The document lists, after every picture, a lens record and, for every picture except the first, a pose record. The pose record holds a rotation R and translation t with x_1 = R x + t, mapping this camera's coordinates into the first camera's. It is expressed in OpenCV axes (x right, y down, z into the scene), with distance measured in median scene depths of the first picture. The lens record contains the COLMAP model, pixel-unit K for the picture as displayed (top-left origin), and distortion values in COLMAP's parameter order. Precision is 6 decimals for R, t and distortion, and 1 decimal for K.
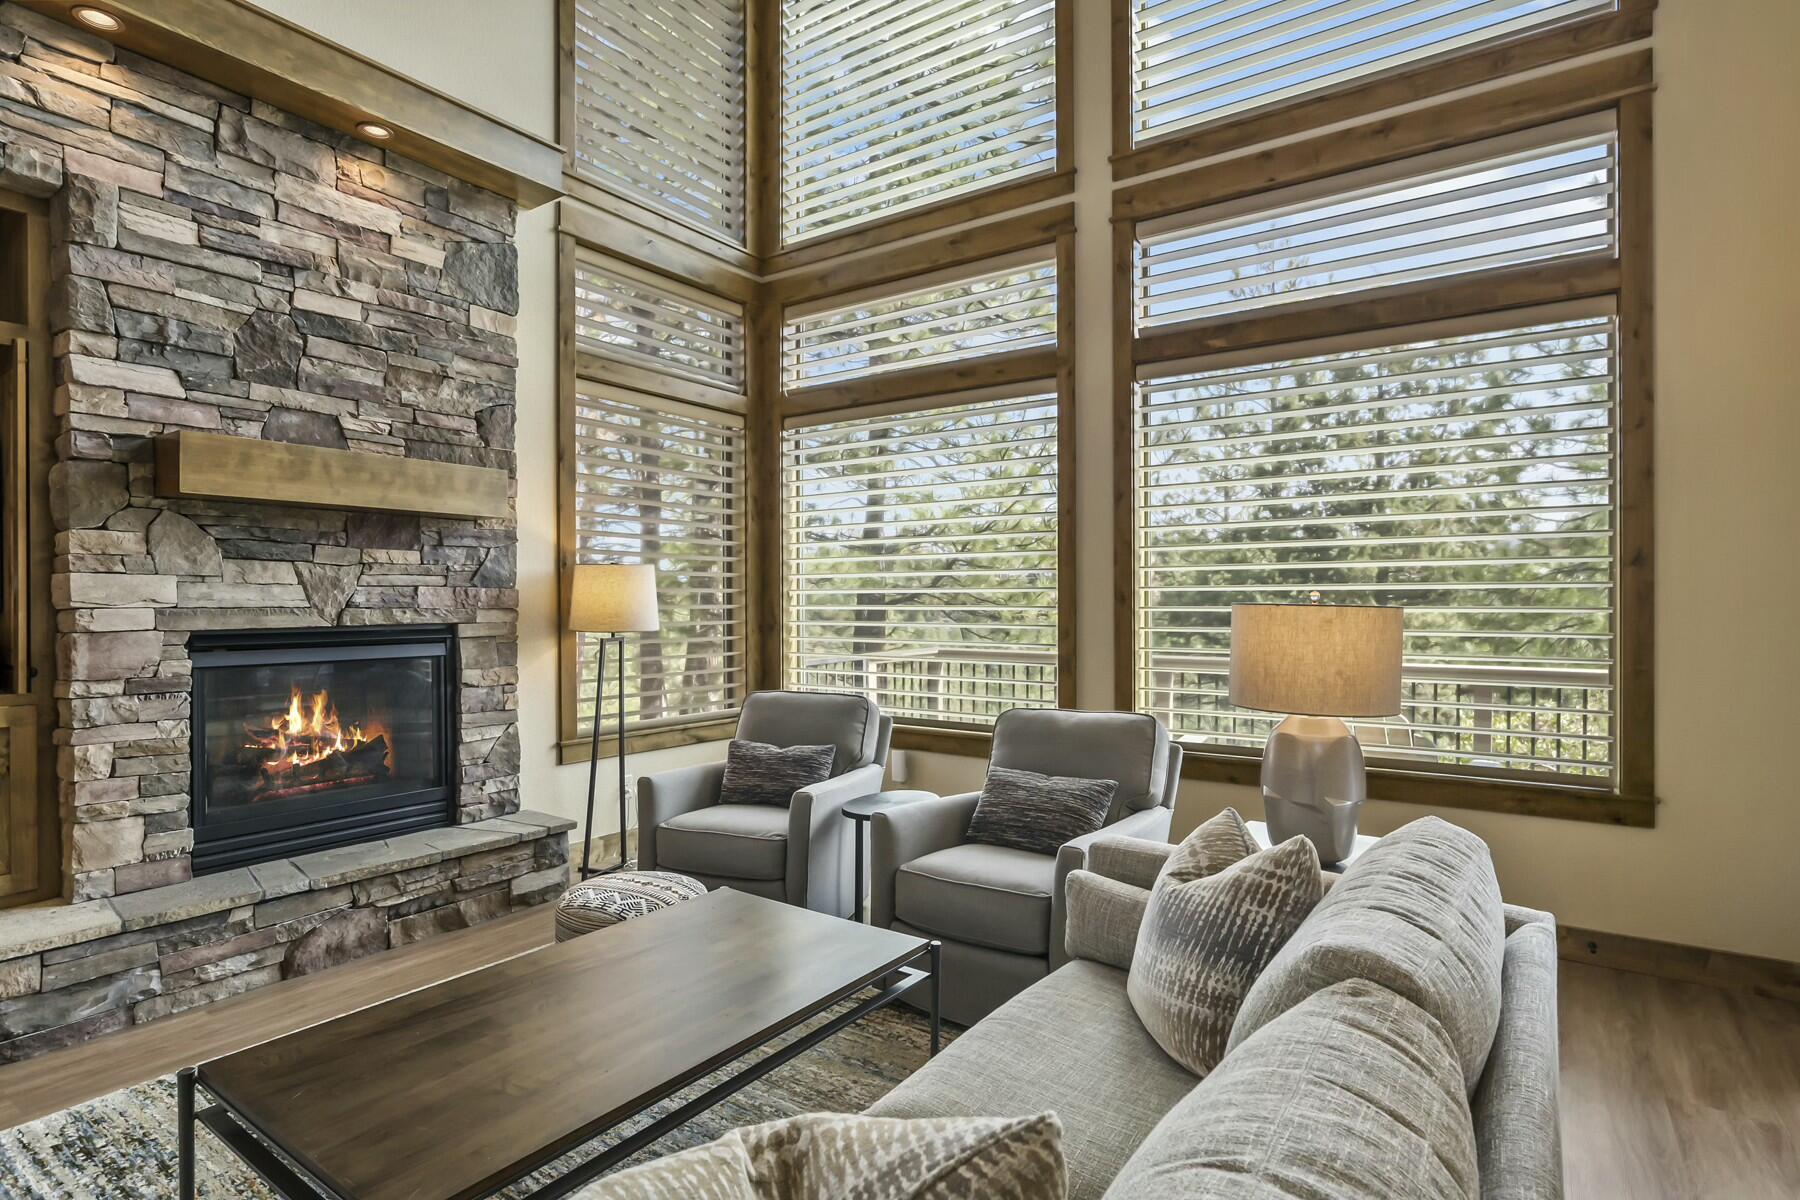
lens RADIAL K [[914.1, 0, 907.9], [0, 914.1, 604.2], [0, 0, 1]] dist [-0.025381, 0.011213]
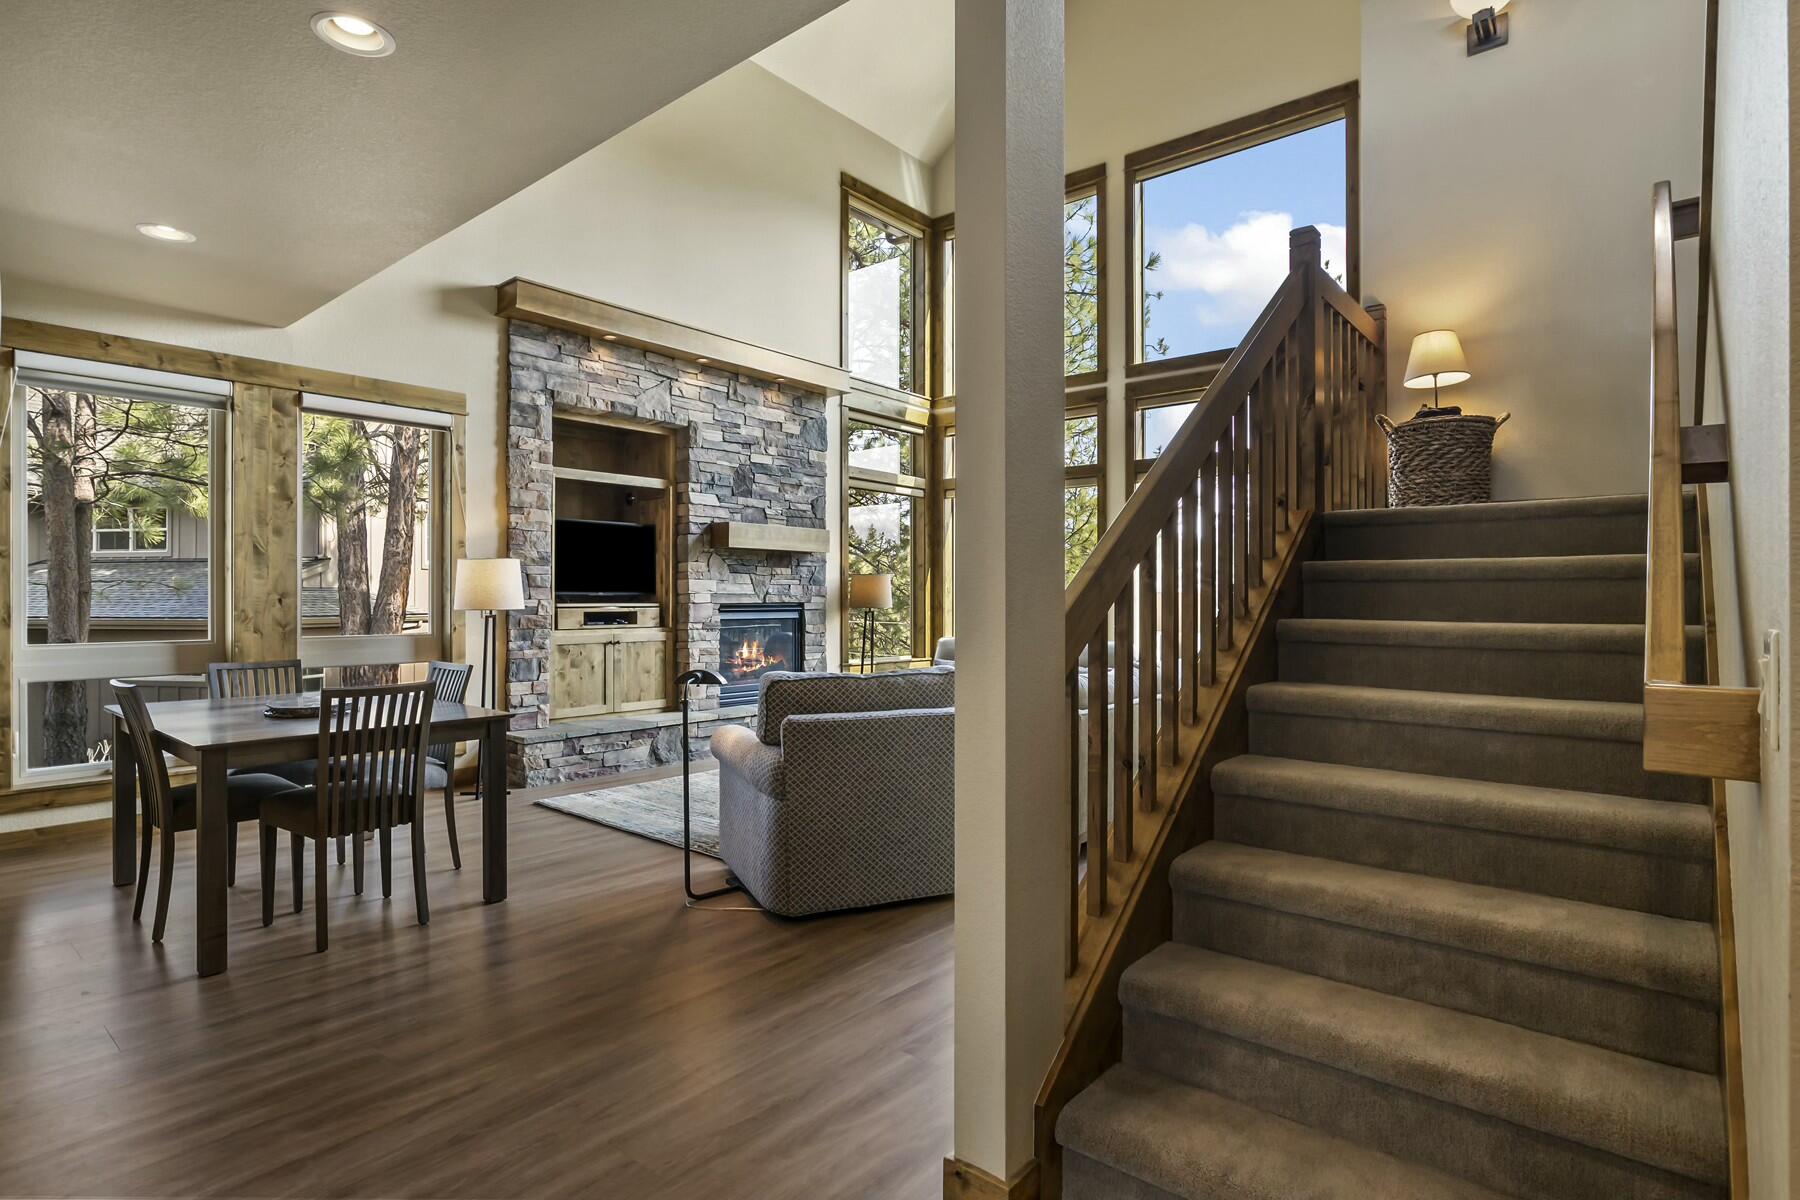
lens RADIAL K [[911.2, 0, 903.7], [0, 911.2, 599.4], [0, 0, 1]] dist [-0.024872, 0.011584]
pose [[0.995727, 0.003821, -0.092269, -0.083793], [-0.004156, 0.999985, -0.003441, 0.022996], [0.092255, 0.003810, 0.995728, -1.229089]]
